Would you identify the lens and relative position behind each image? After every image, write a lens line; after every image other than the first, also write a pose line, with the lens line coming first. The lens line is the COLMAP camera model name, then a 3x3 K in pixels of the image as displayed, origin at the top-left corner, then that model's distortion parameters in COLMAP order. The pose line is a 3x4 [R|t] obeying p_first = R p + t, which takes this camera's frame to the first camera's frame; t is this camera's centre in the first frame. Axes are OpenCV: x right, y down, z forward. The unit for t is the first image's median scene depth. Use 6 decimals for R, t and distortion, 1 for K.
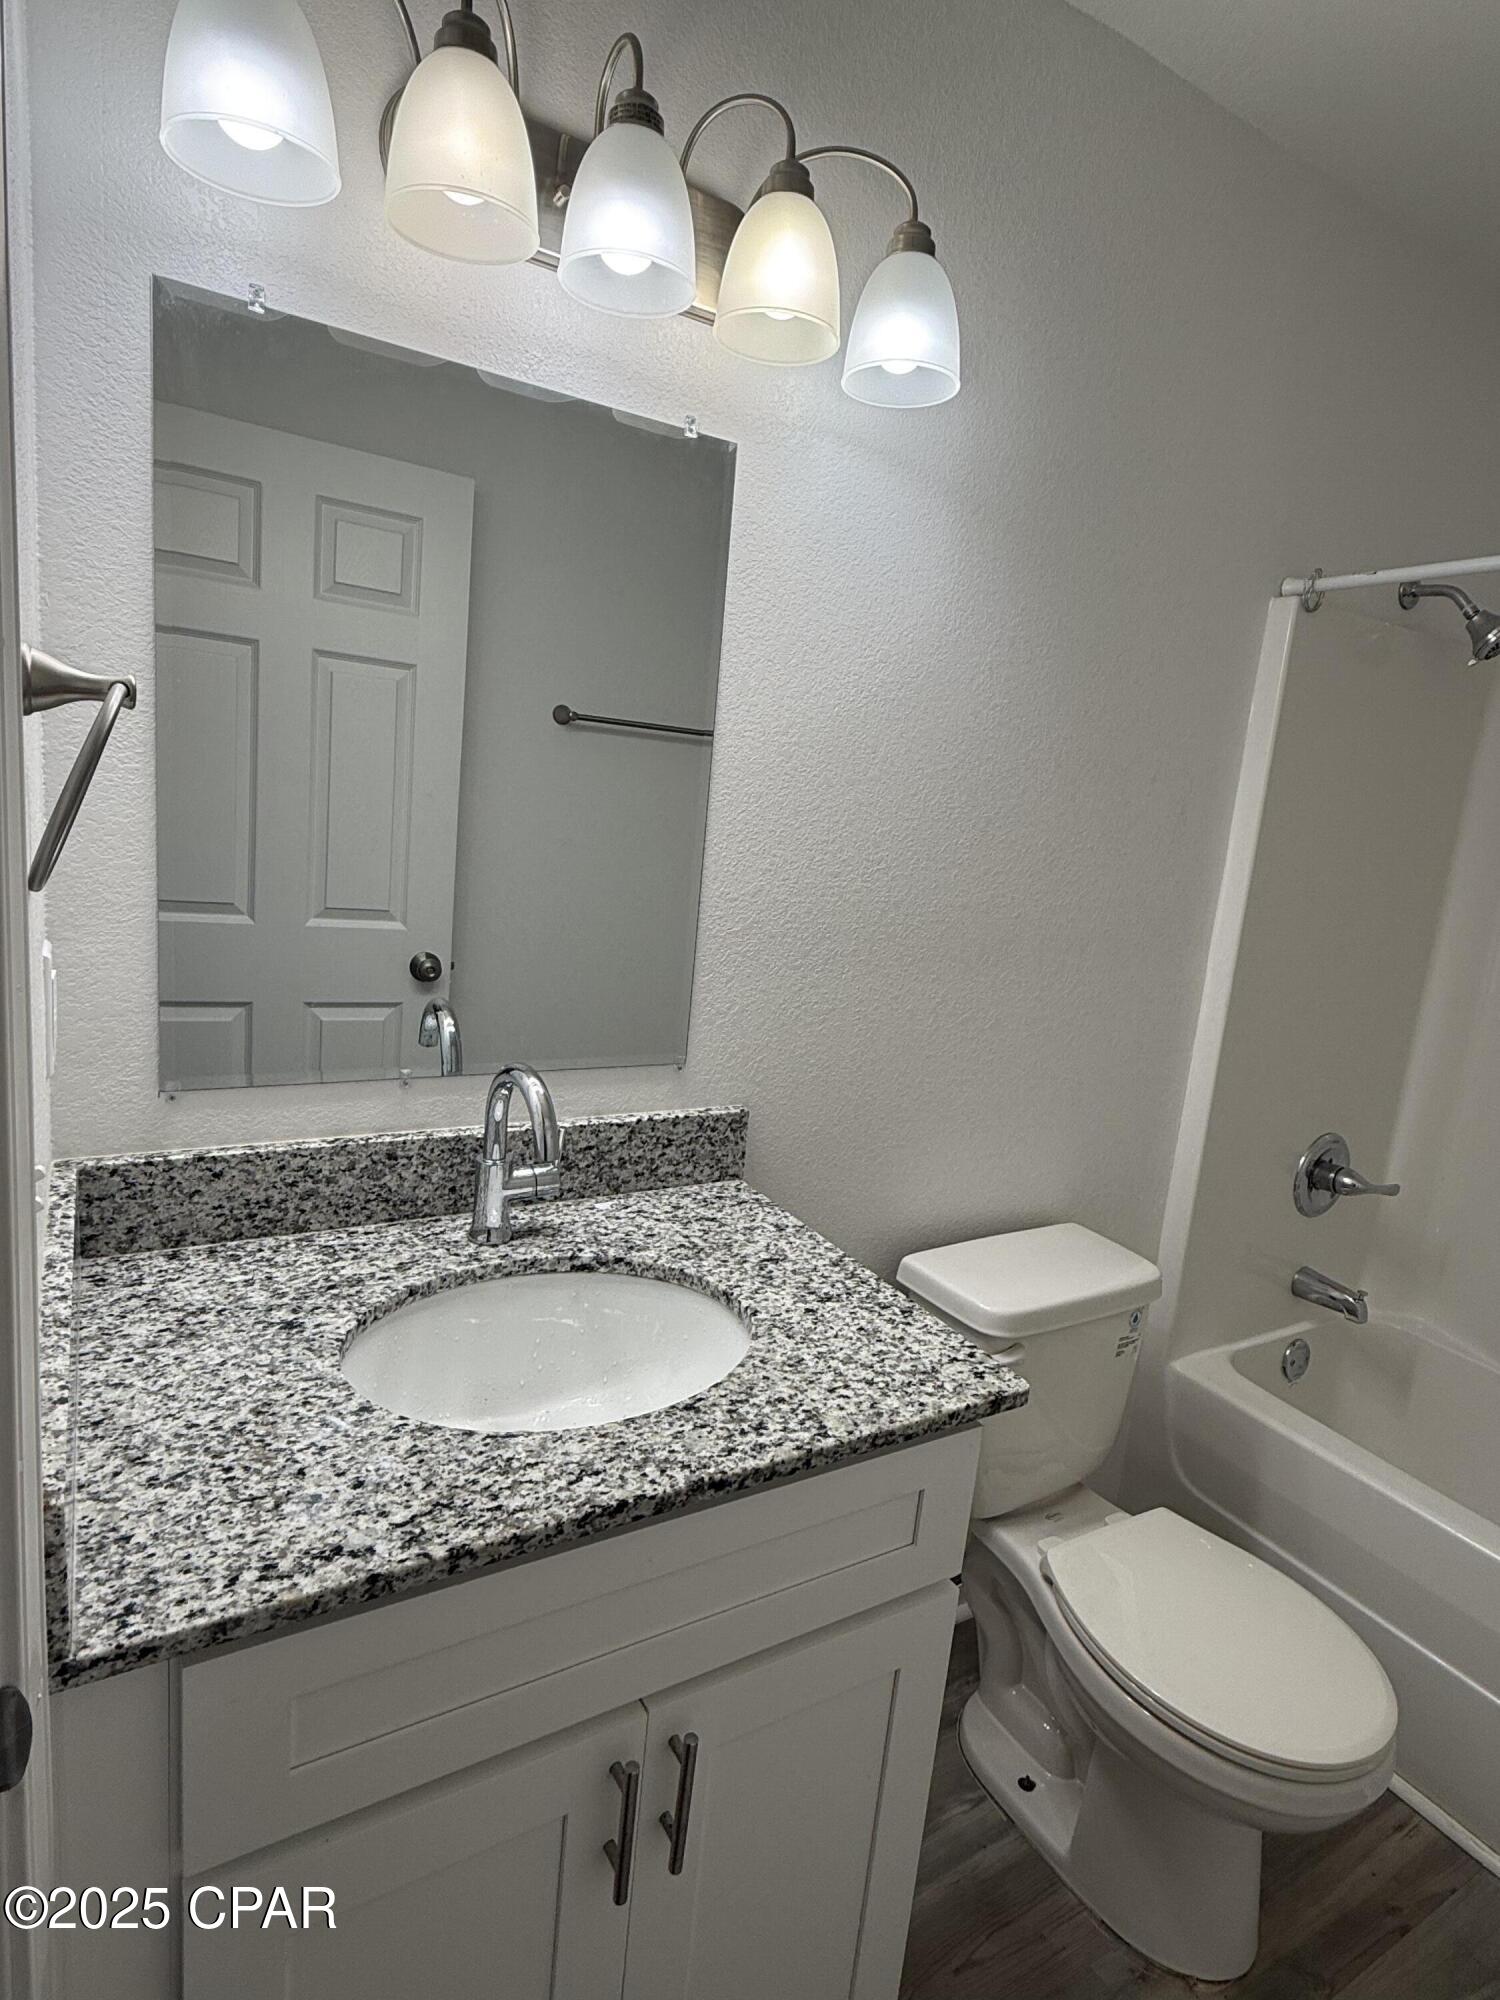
lens RADIAL K [[1071.8, 0, 752.5], [0, 1071.8, 1002.2], [0, 0, 1]] dist [-0.000321, -0.000639]
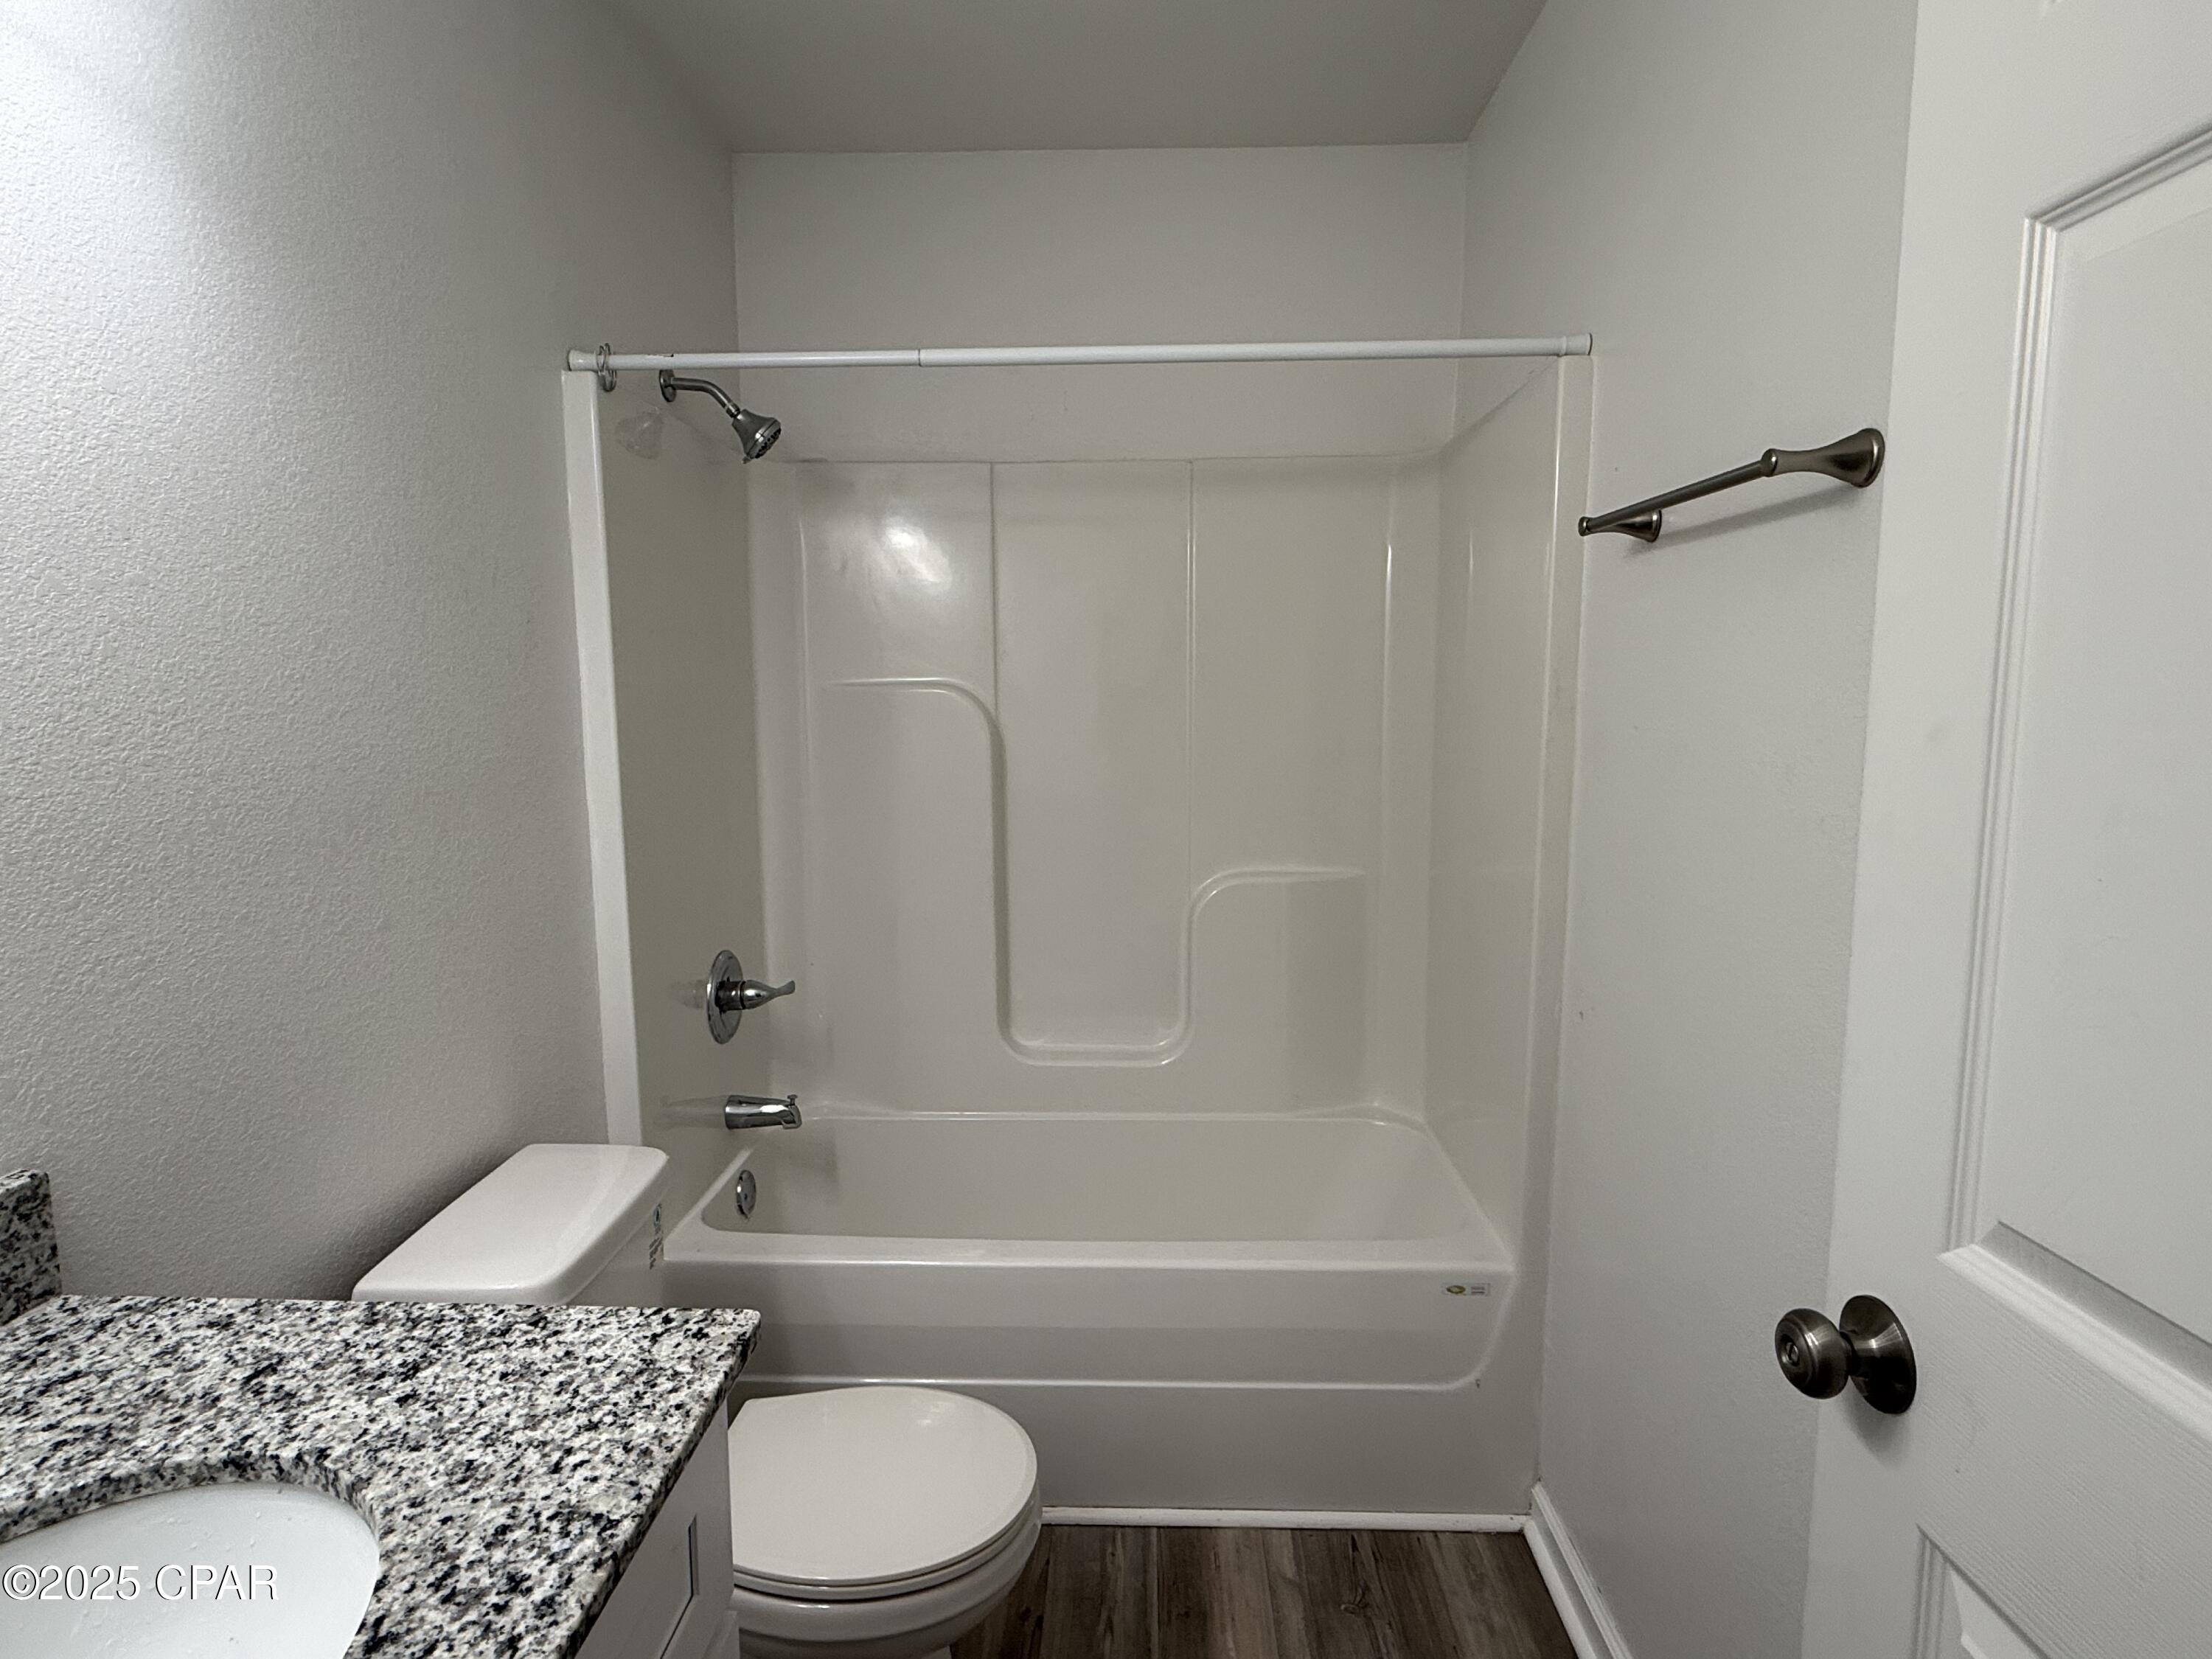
lens RADIAL K [[1185.4, 0, 1098.6], [0, 1185.4, 840.7], [0, 0, 1]] dist [-0.000321, -0.000639]
pose [[0.537846, -0.203354, 0.818149, -0.222517], [0.212413, 0.971851, 0.101919, -0.017346], [-0.815845, 0.118969, 0.565901, 0.216946]]
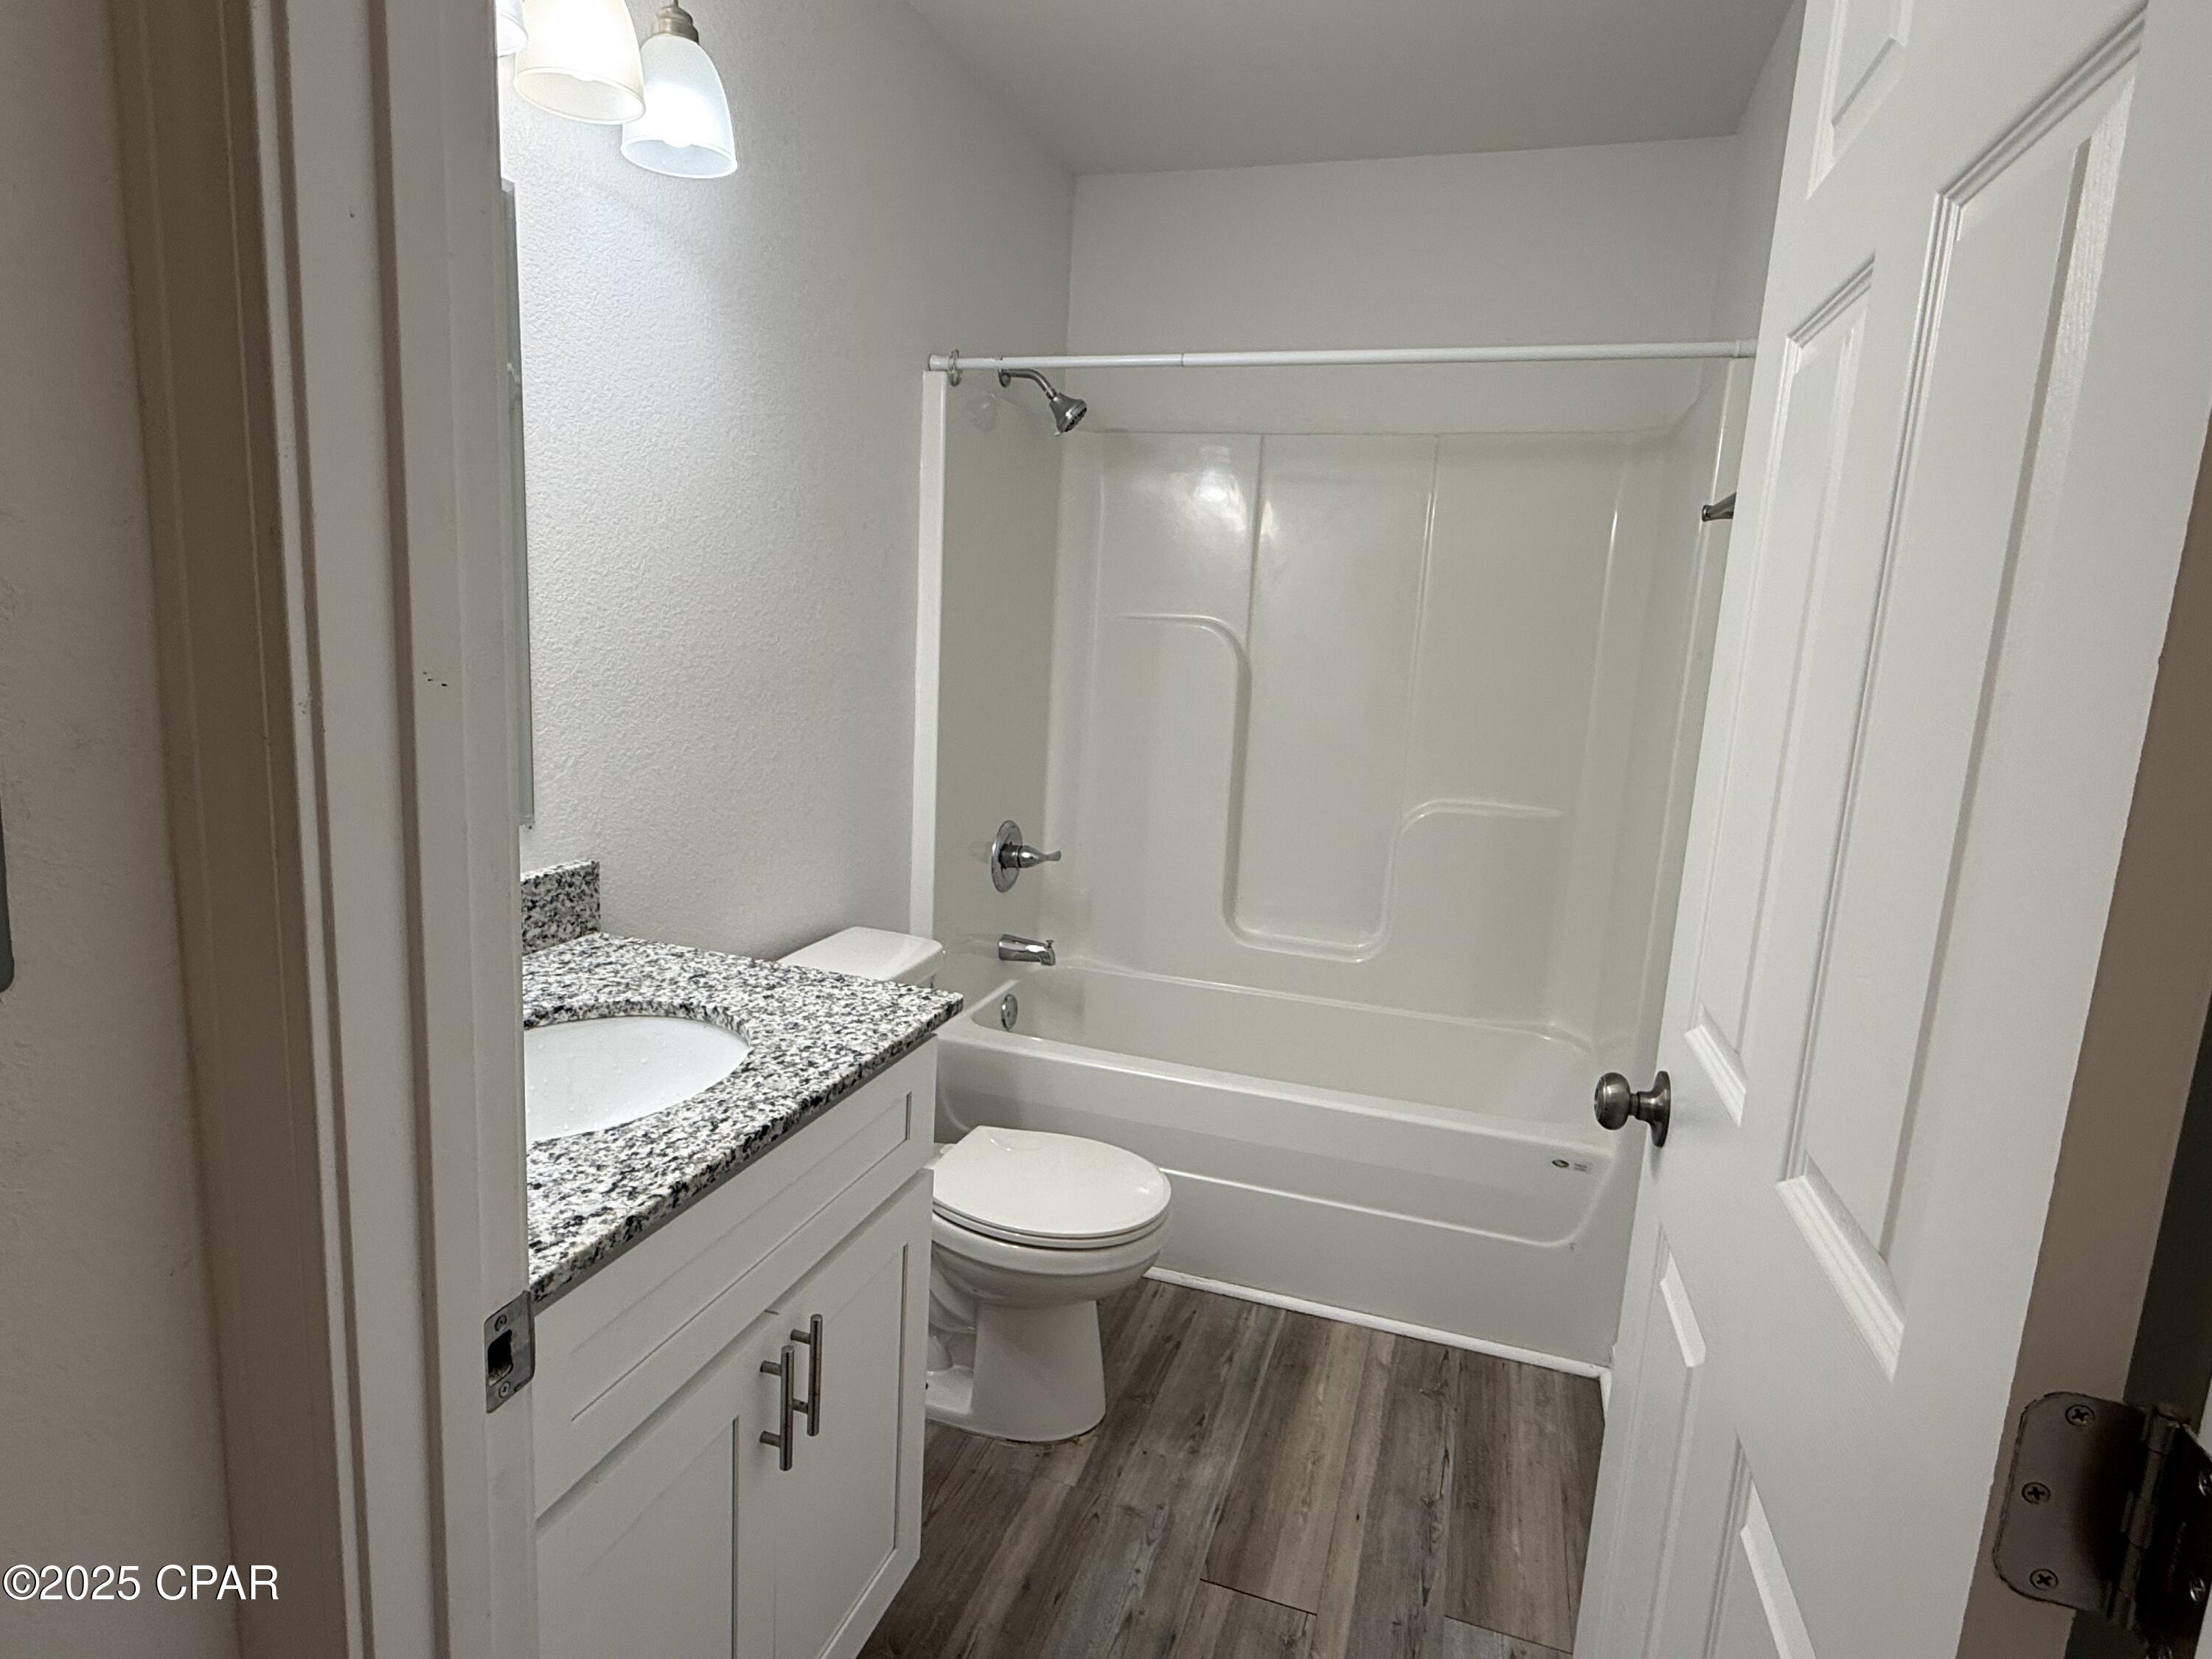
lens RADIAL K [[1185.4, 0, 1098.6], [0, 1185.4, 840.7], [0, 0, 1]] dist [-0.000321, -0.000639]
pose [[0.758728, -0.170524, 0.628692, -0.422715], [0.139821, 0.985266, 0.098499, 0.047437], [-0.636225, 0.013171, 0.771391, -0.188148]]
